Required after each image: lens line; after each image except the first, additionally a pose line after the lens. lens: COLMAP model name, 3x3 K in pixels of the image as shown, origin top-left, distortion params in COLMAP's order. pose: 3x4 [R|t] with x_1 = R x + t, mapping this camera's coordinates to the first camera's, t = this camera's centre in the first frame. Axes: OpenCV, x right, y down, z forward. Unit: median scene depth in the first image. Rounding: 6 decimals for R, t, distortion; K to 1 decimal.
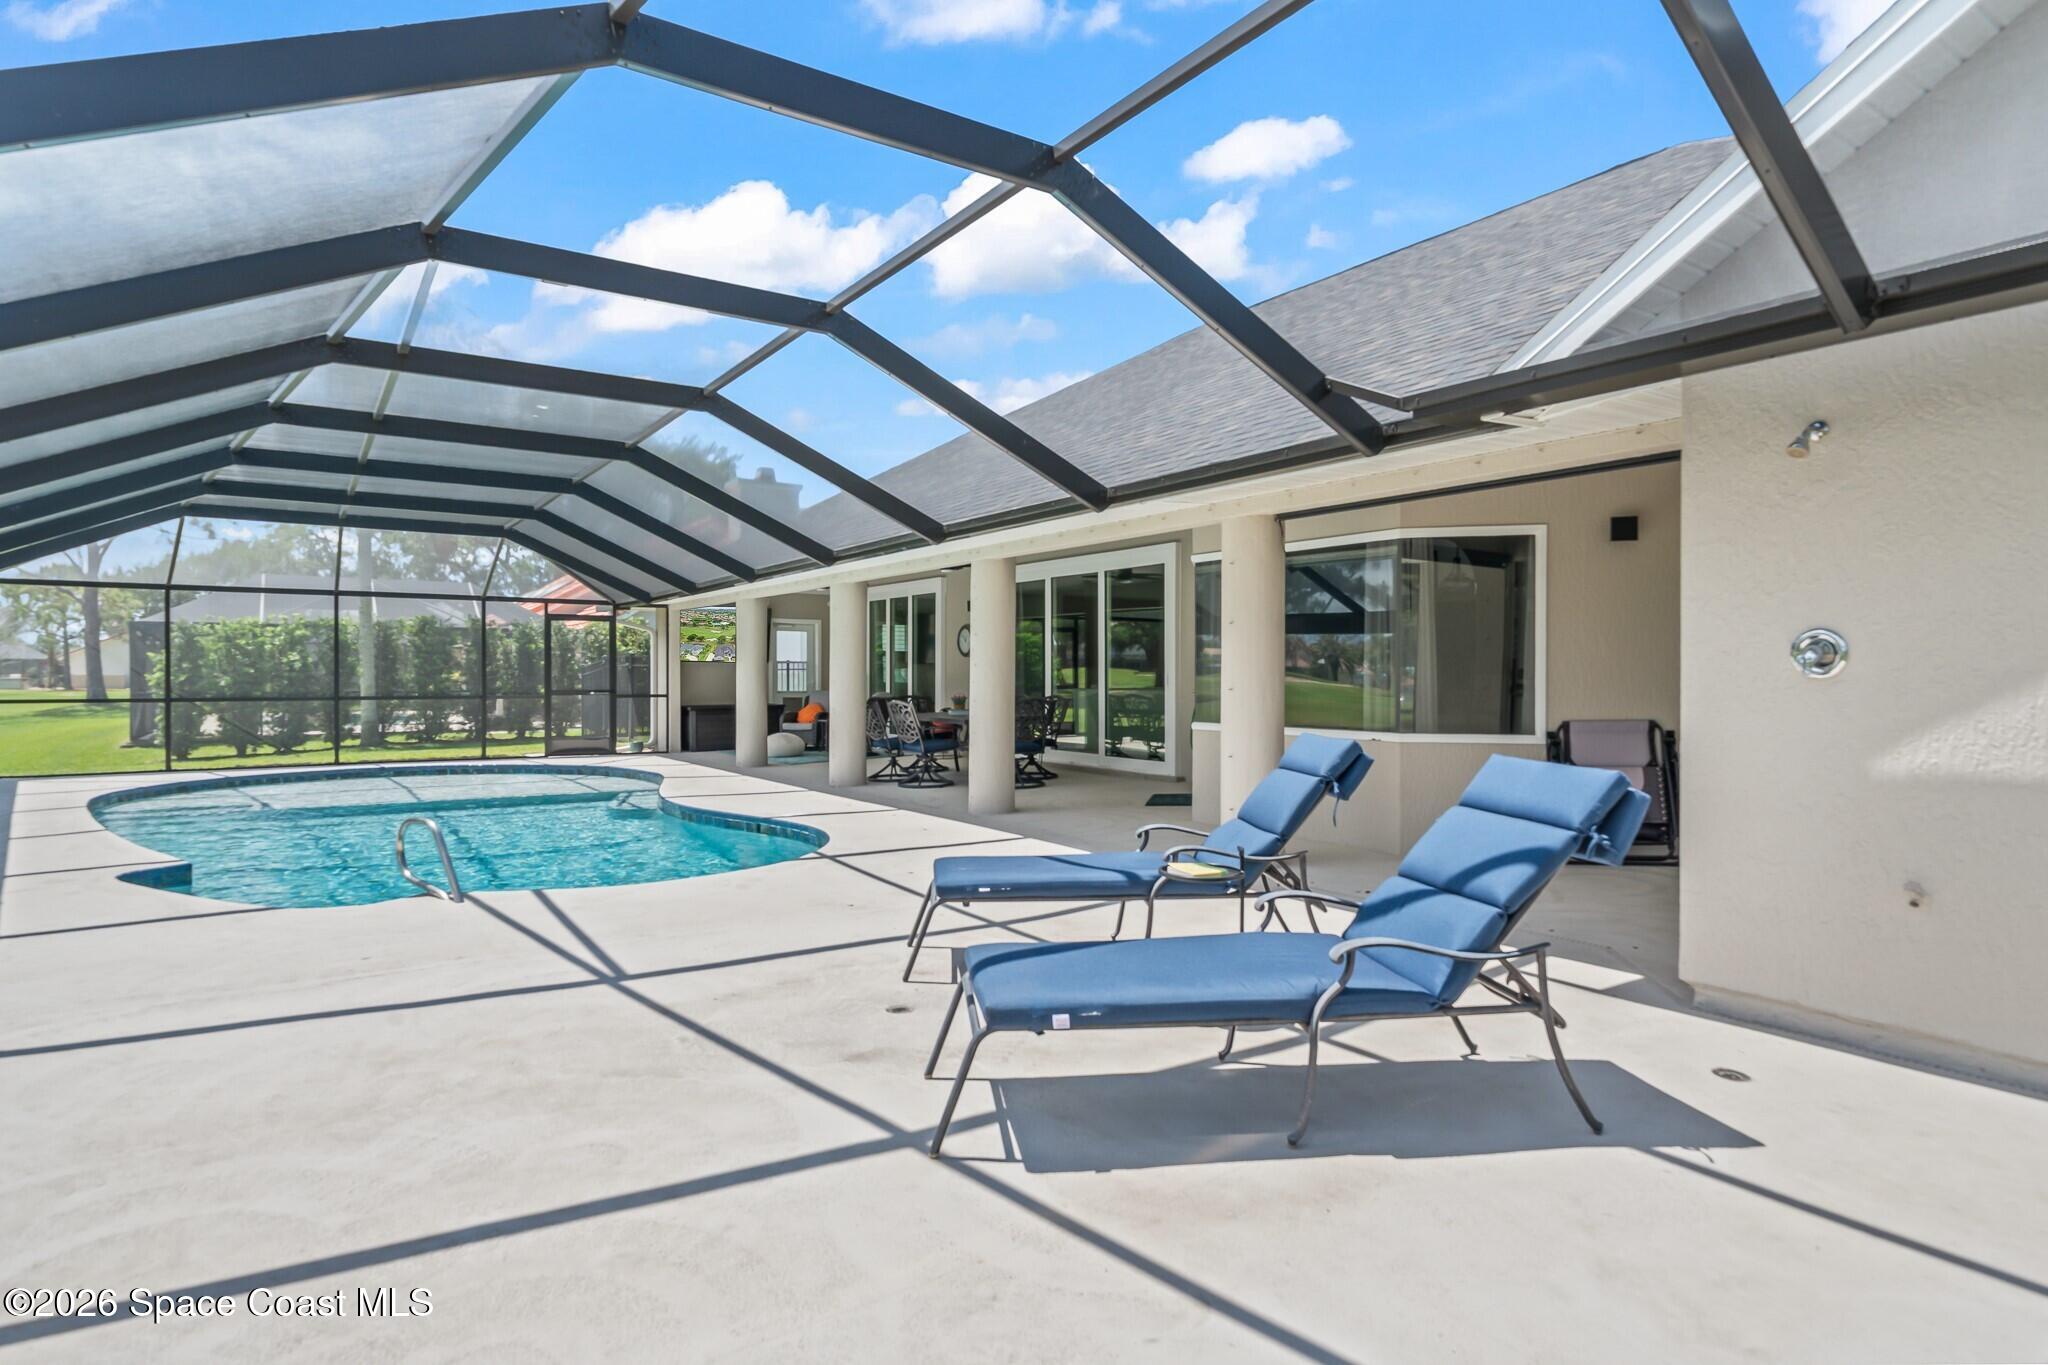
lens RADIAL K [[1100.1, 0, 1024.0], [0, 1100.1, 682.5], [0, 0, 1]] dist [0.001254, -0.000812]
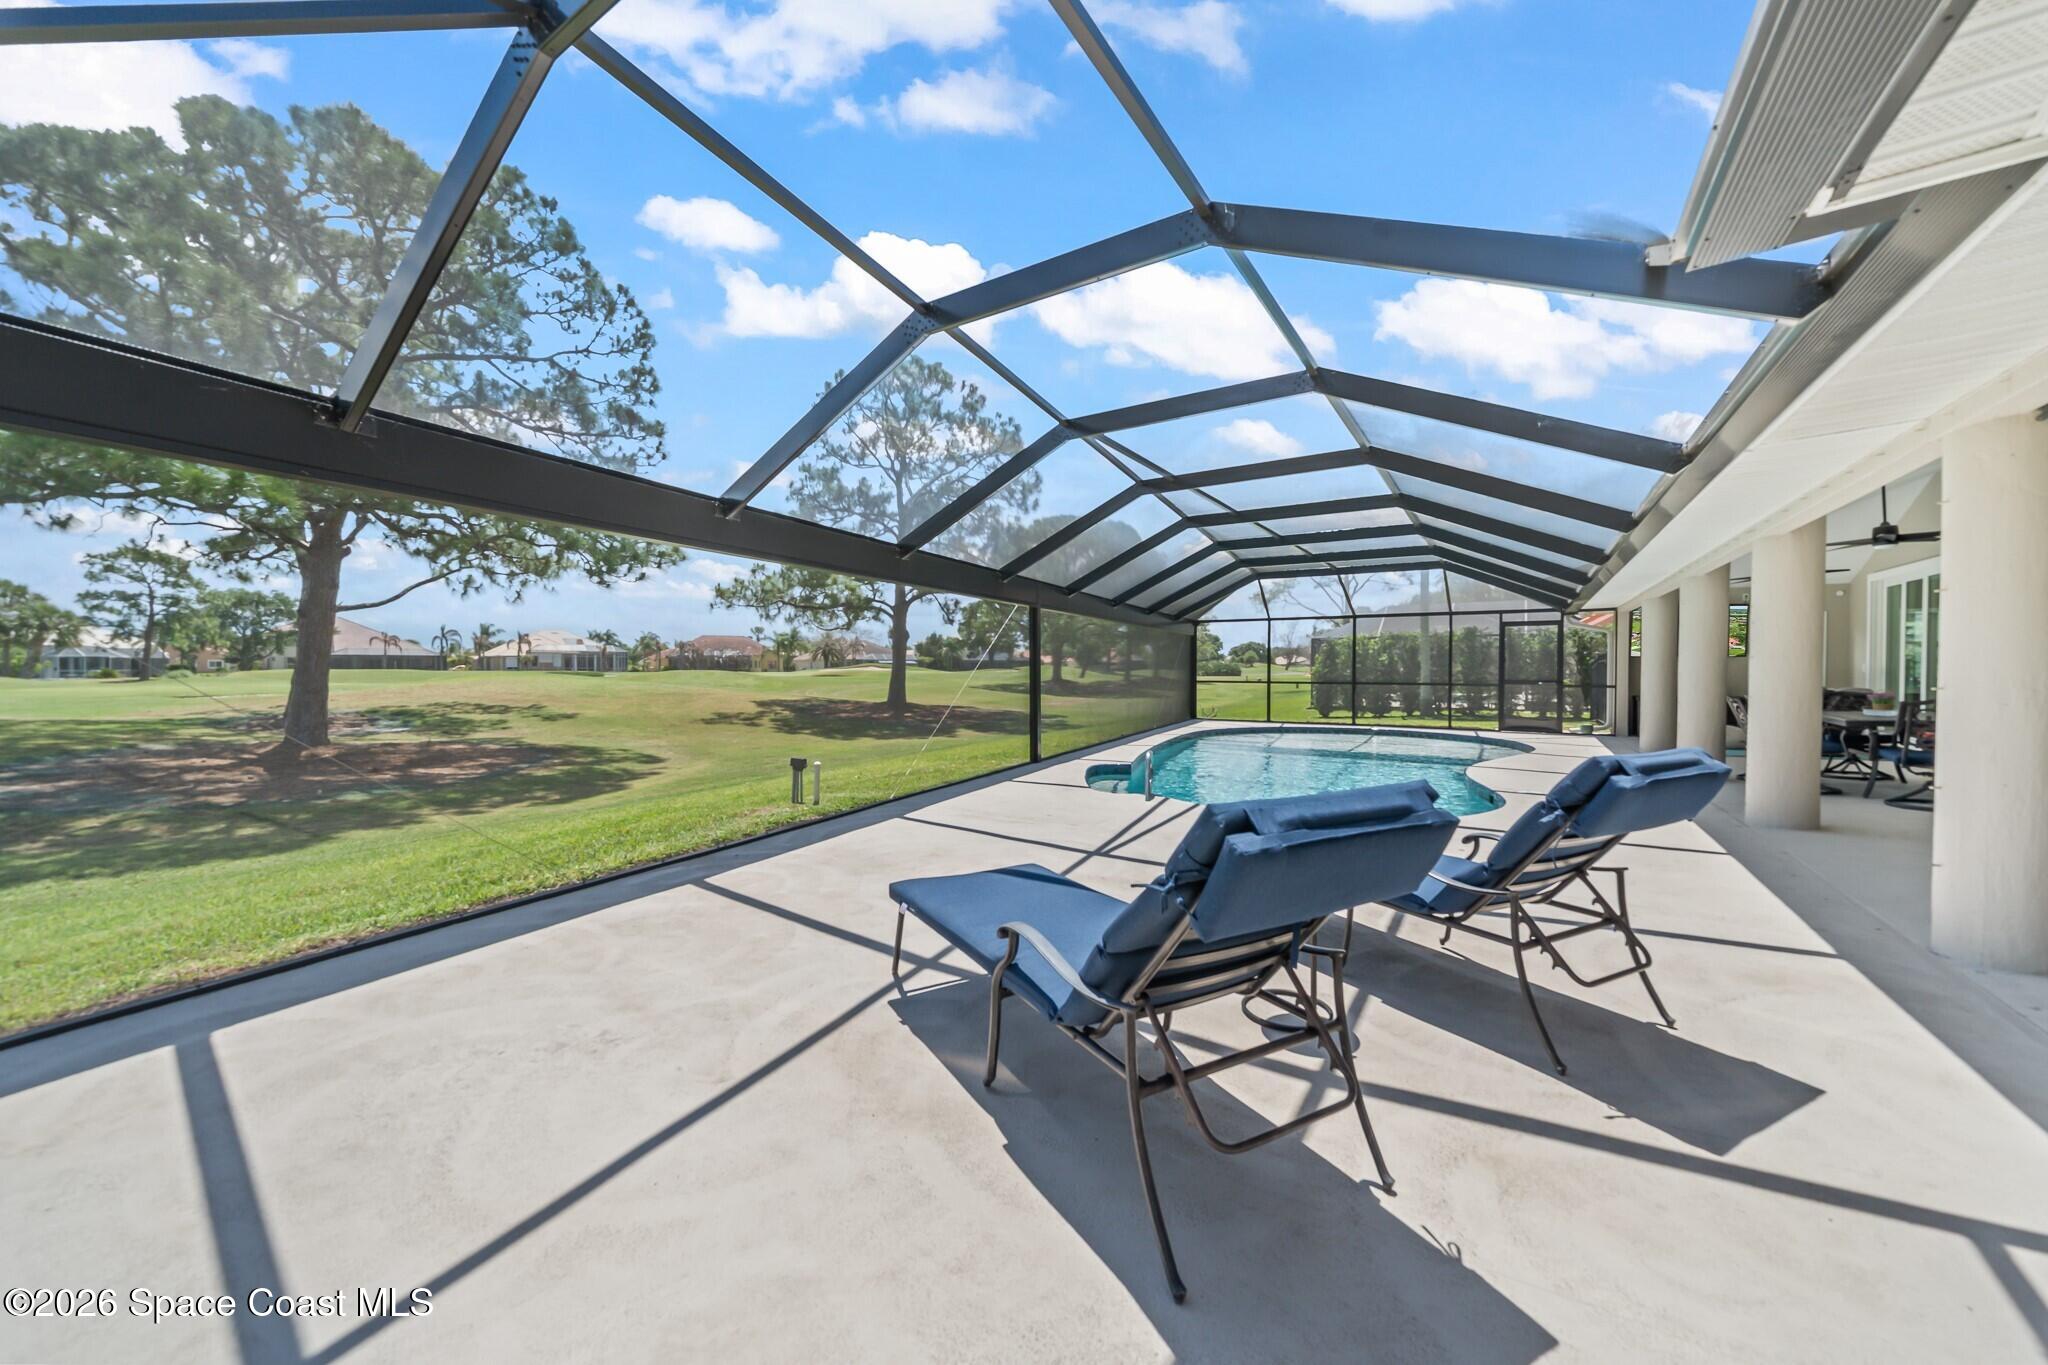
lens RADIAL K [[747.2, 0, 1016.3], [0, 747.2, 678.4], [0, 0, 1]] dist [0.000017, -0.000113]
pose [[0.392332, 0.012003, -0.919745, 0.165819], [-0.007058, 0.999925, 0.010039, 0.000069], [0.919797, 0.002553, 0.392387, 0.127774]]
